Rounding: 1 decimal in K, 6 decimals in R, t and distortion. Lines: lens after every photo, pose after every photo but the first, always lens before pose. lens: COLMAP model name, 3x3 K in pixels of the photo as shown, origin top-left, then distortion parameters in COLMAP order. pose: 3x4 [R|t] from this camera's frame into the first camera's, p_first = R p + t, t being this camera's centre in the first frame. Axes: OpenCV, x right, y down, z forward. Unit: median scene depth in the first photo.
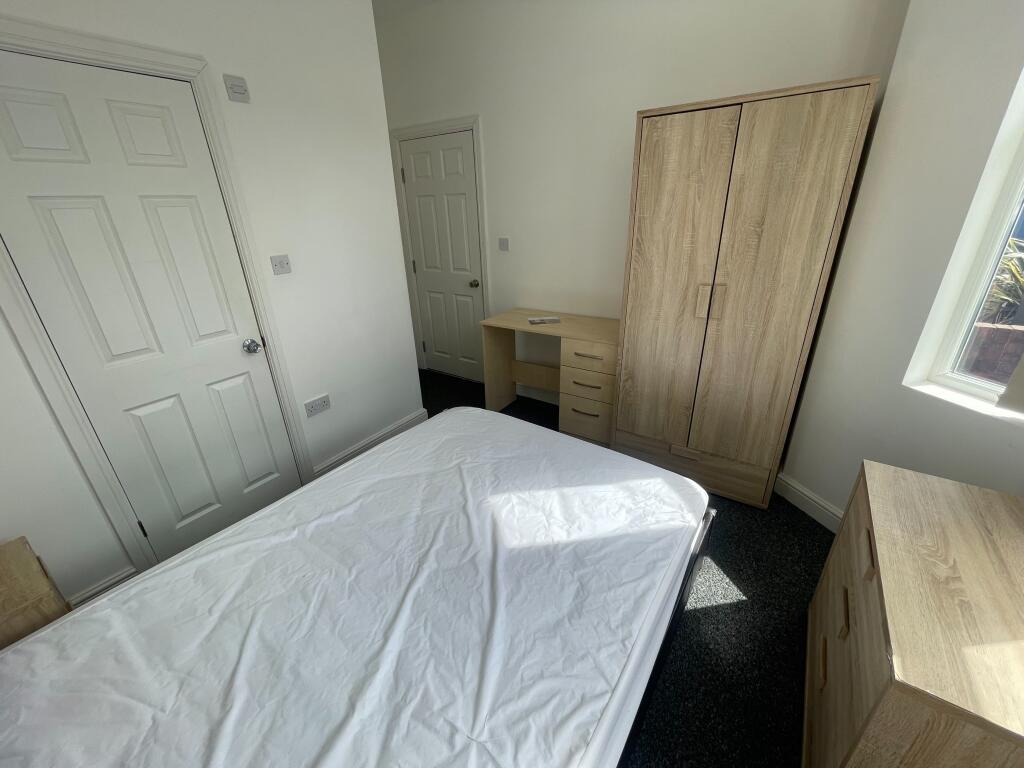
lens RADIAL K [[413.6, 0, 507.0], [0, 413.6, 383.3], [0, 0, 1]] dist [-0.001757, -0.000173]
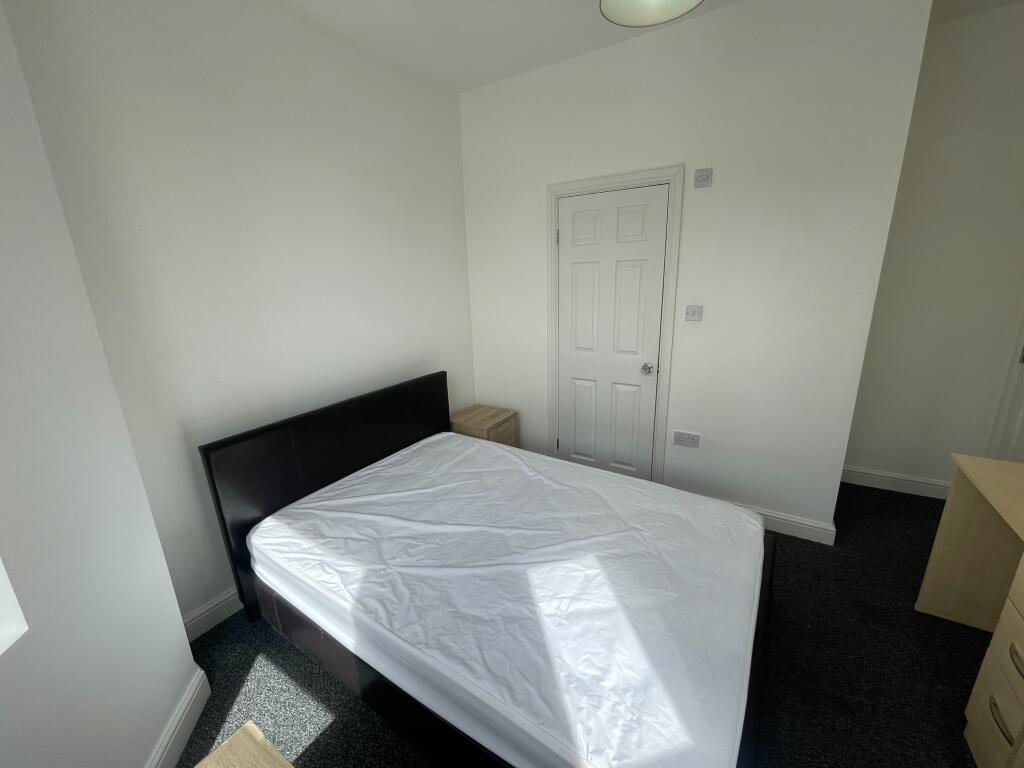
lens RADIAL K [[413.6, 0, 510.6], [0, 413.6, 382.4], [0, 0, 1]] dist [-0.001757, -0.000173]
pose [[0.047897, 0.294144, -0.954560, 0.887014], [-0.371451, 0.892364, 0.256340, -0.319397], [0.927216, 0.342294, 0.152002, 0.584891]]
